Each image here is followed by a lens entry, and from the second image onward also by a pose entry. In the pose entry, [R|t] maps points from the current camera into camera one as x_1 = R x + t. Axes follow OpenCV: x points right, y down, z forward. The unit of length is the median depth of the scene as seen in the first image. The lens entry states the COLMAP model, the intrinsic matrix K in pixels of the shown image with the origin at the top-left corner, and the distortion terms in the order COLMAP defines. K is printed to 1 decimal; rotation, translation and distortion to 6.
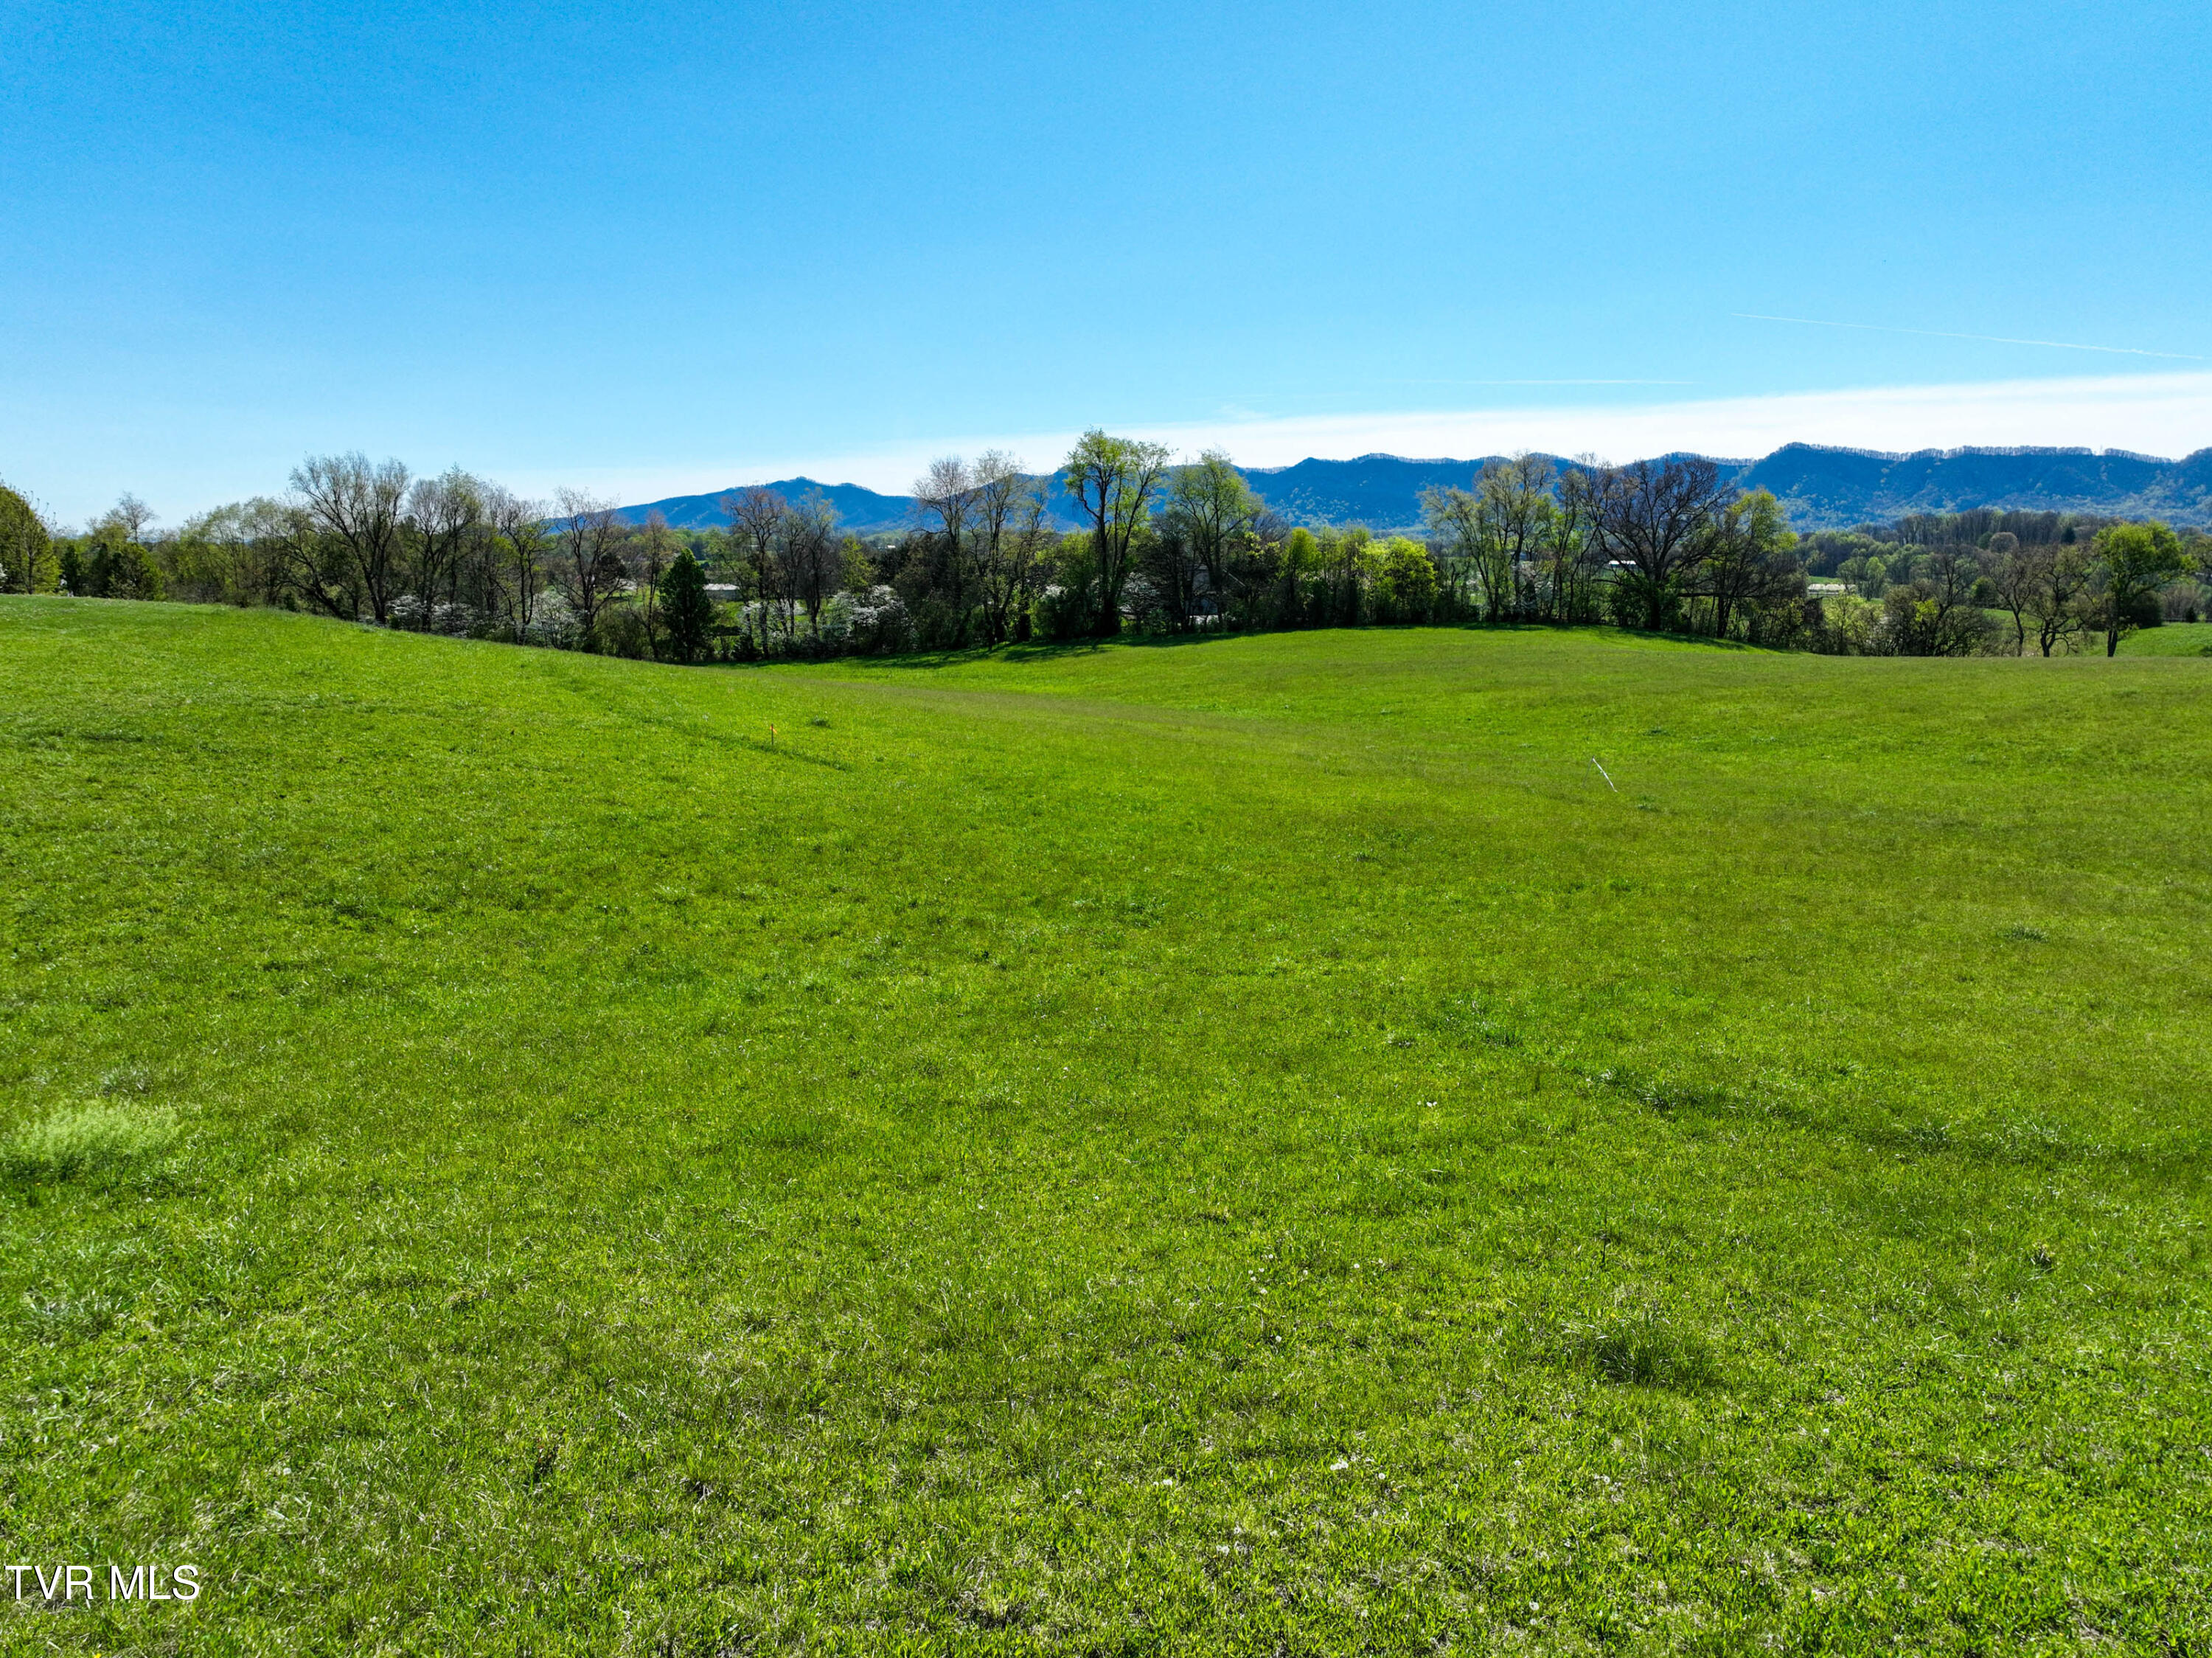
lens RADIAL K [[1539.5, 0, 1098.3], [0, 1539.5, 830.7], [0, 0, 1]] dist [-0.015750, 0.025127]
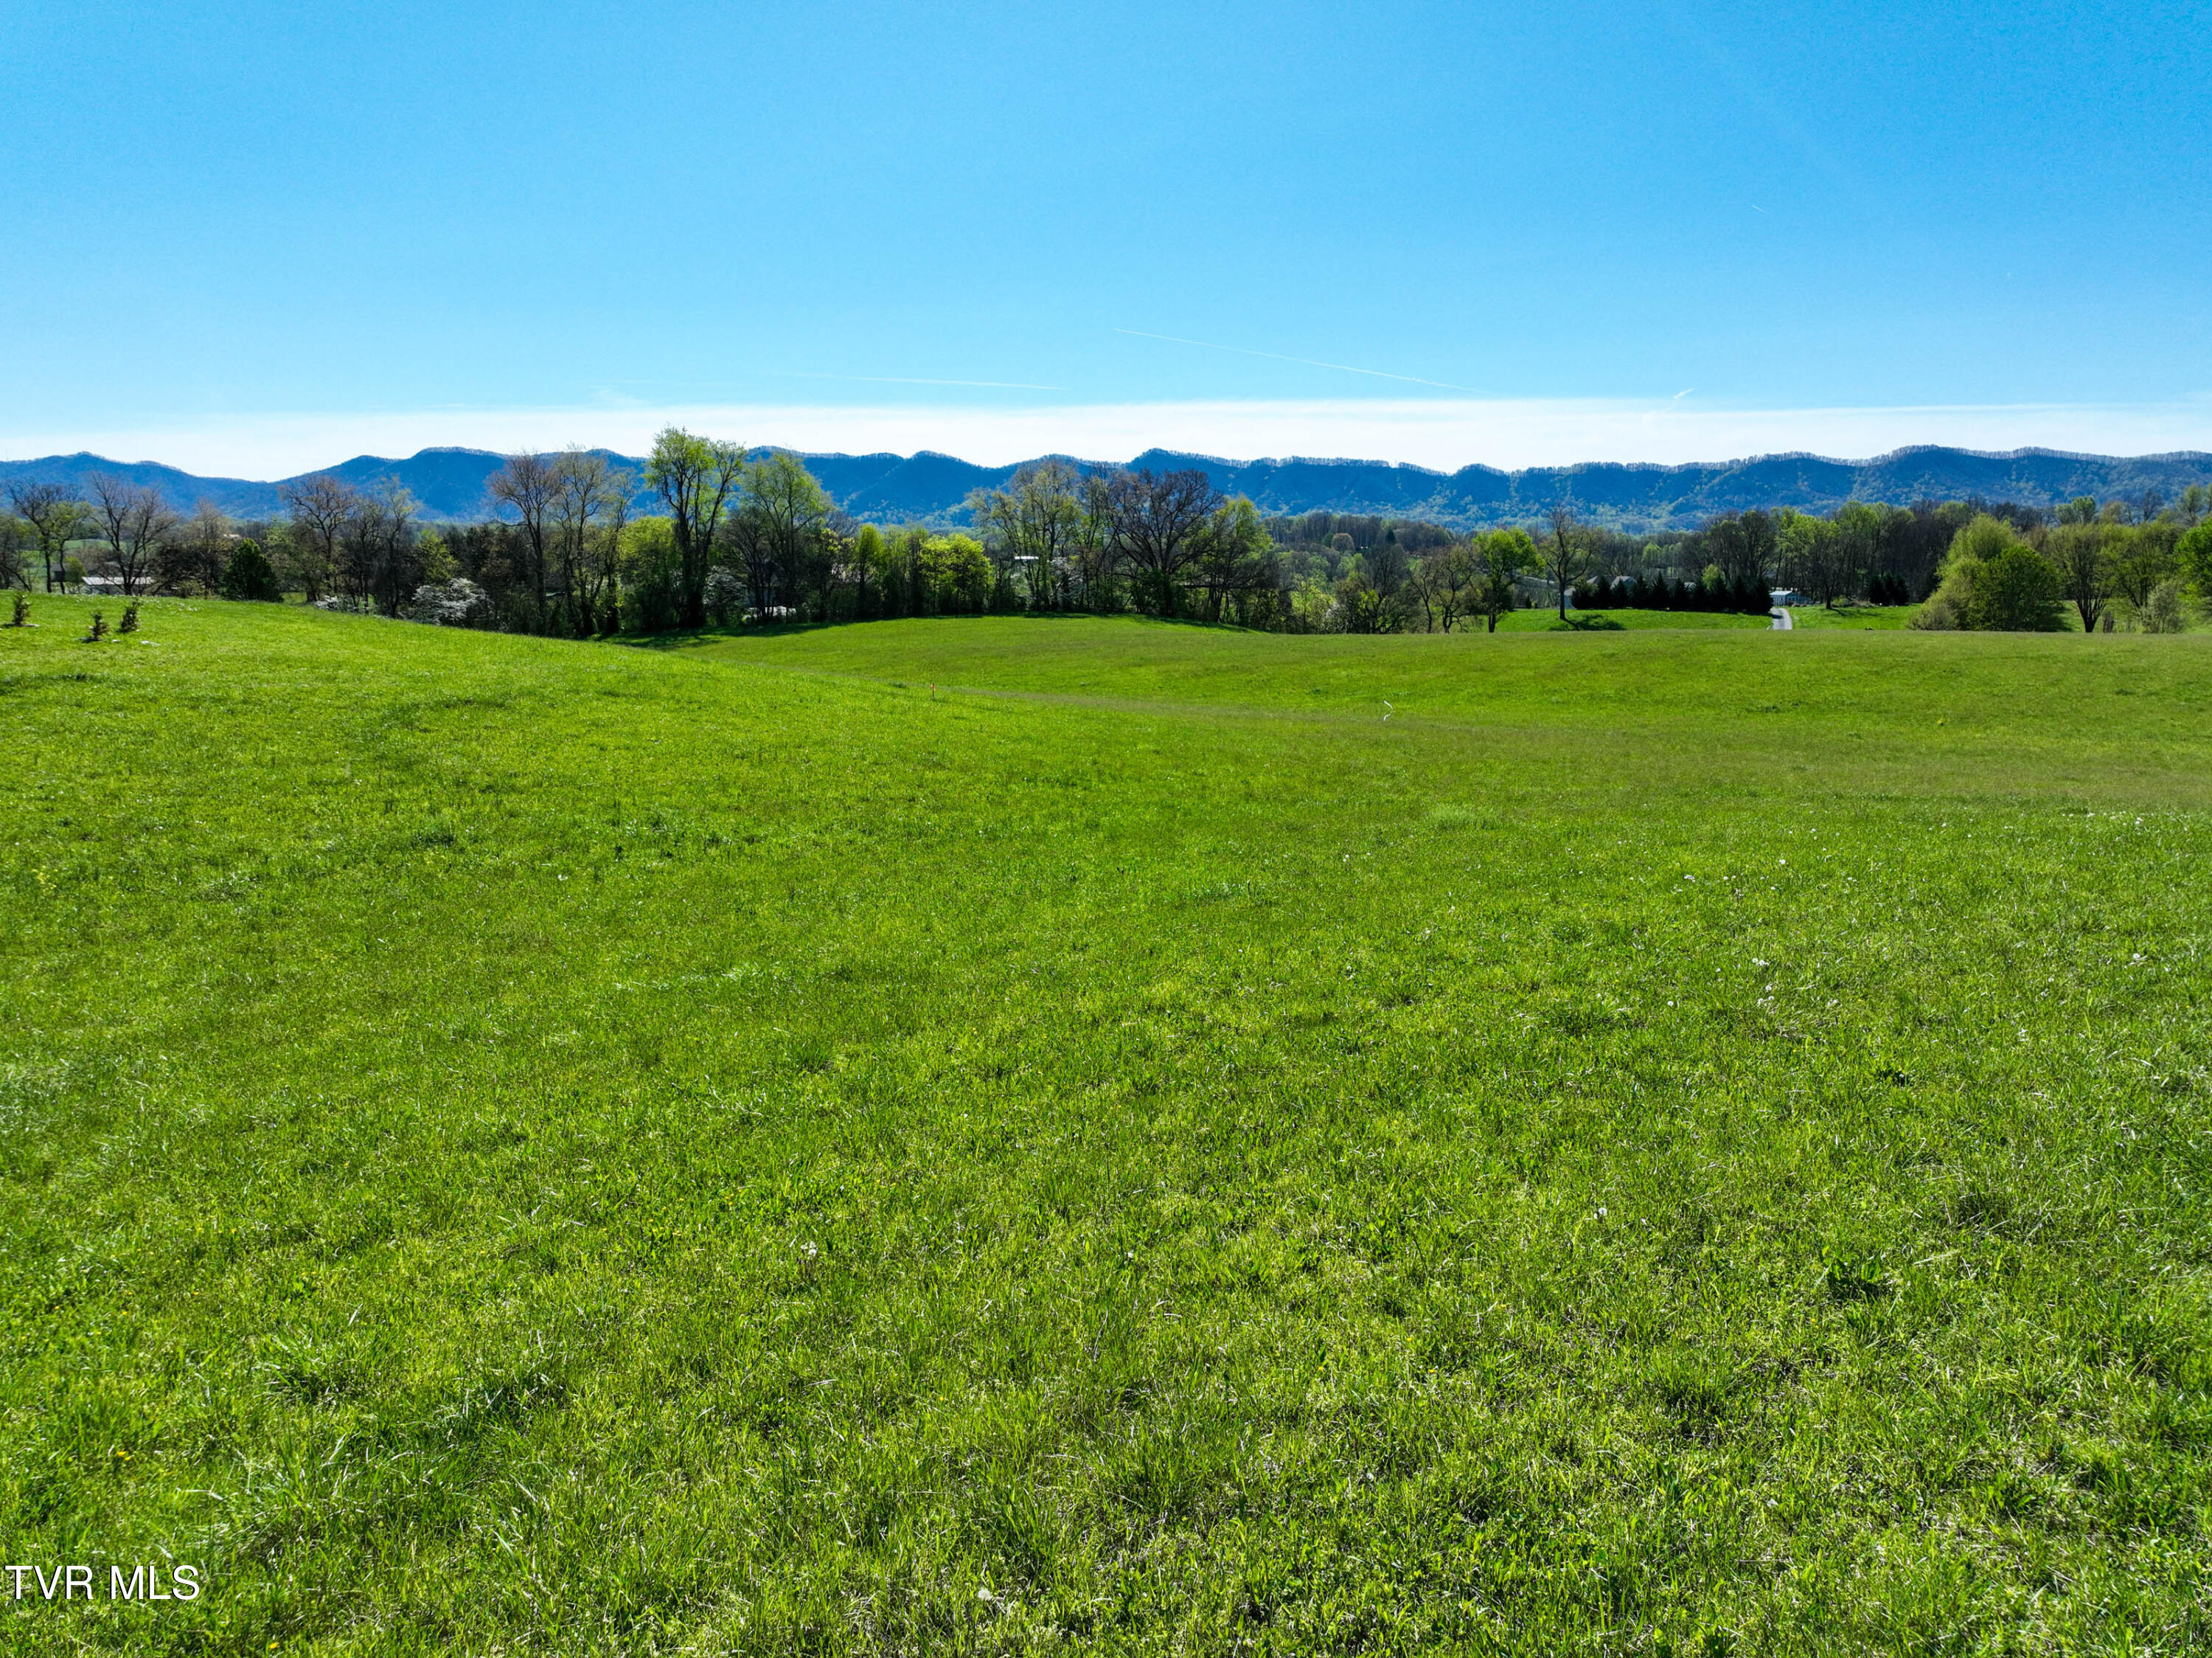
lens RADIAL K [[1539.5, 0, 1119.4], [0, 1539.5, 833.8], [0, 0, 1]] dist [-0.015750, 0.025127]
pose [[0.921015, -0.063869, 0.384256, -0.127447], [0.061602, 0.997935, 0.018218, 0.009179], [-0.384626, 0.006892, 0.923047, -0.054236]]
